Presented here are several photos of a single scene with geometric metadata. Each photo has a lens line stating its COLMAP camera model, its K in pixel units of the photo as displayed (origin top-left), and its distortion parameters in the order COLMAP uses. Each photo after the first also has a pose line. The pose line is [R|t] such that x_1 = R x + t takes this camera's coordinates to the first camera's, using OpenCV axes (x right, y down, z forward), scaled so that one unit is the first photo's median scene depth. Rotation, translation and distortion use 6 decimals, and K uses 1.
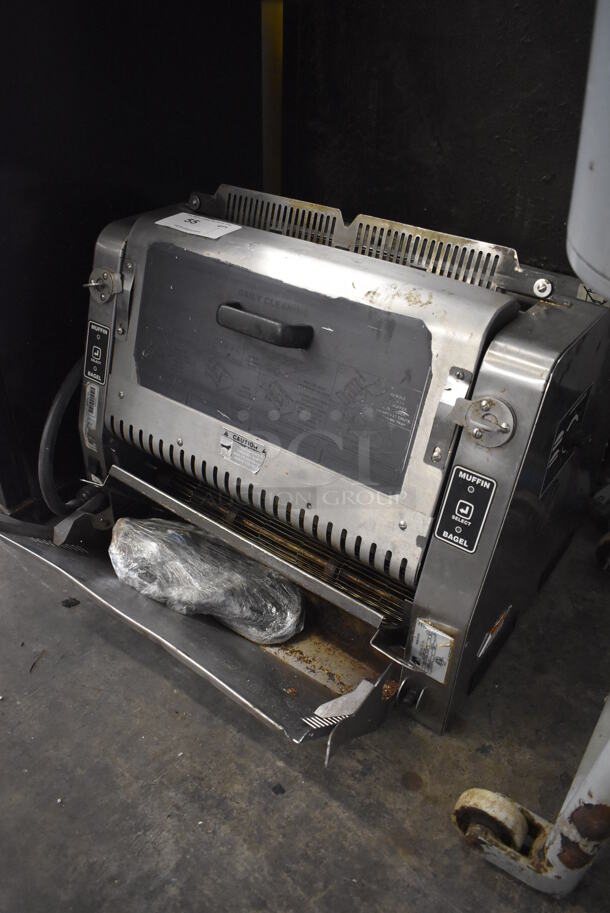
lens RADIAL K [[710.8, 0, 307.8], [0, 710.8, 458.1], [0, 0, 1]] dist [-0.094250, 0.010774]
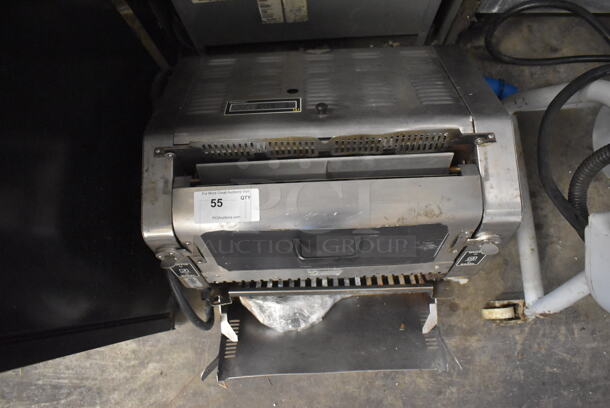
lens RADIAL K [[474.9, 0, 307.7], [0, 474.9, 201.8], [0, 0, 1]] dist [-0.094250, 0.010774]
pose [[0.779736, -0.622771, 0.064563, -0.099092], [0.391862, 0.565836, 0.725447, -0.963232], [-0.488320, -0.540358, 0.685243, 0.369655]]
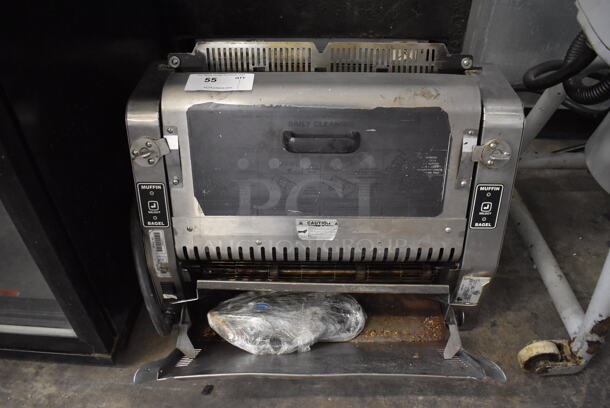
lens RADIAL K [[474.9, 0, 309.7], [0, 474.9, 202.9], [0, 0, 1]] dist [-0.094250, 0.010774]
pose [[0.805332, -0.403140, 0.434648, -0.514652], [0.349162, 0.915075, 0.201801, -0.265063], [-0.479089, -0.010754, 0.877700, 0.194133]]
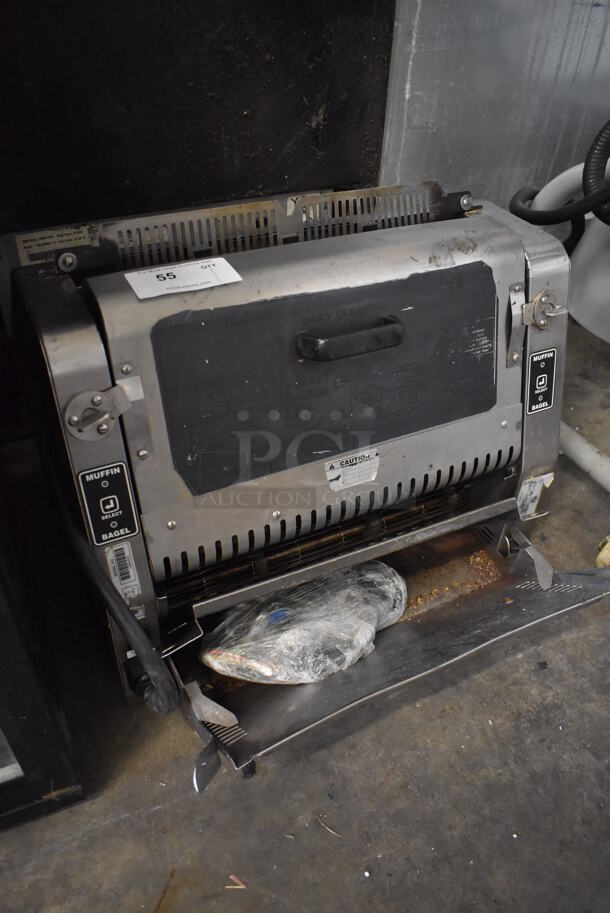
lens RADIAL K [[710.8, 0, 311.0], [0, 710.8, 456.9], [0, 0, 1]] dist [-0.094250, 0.010774]
pose [[0.443322, -0.574047, 0.688430, -0.798429], [0.474596, 0.801861, 0.363011, -0.415632], [-0.760411, 0.165796, 0.627923, 0.465280]]
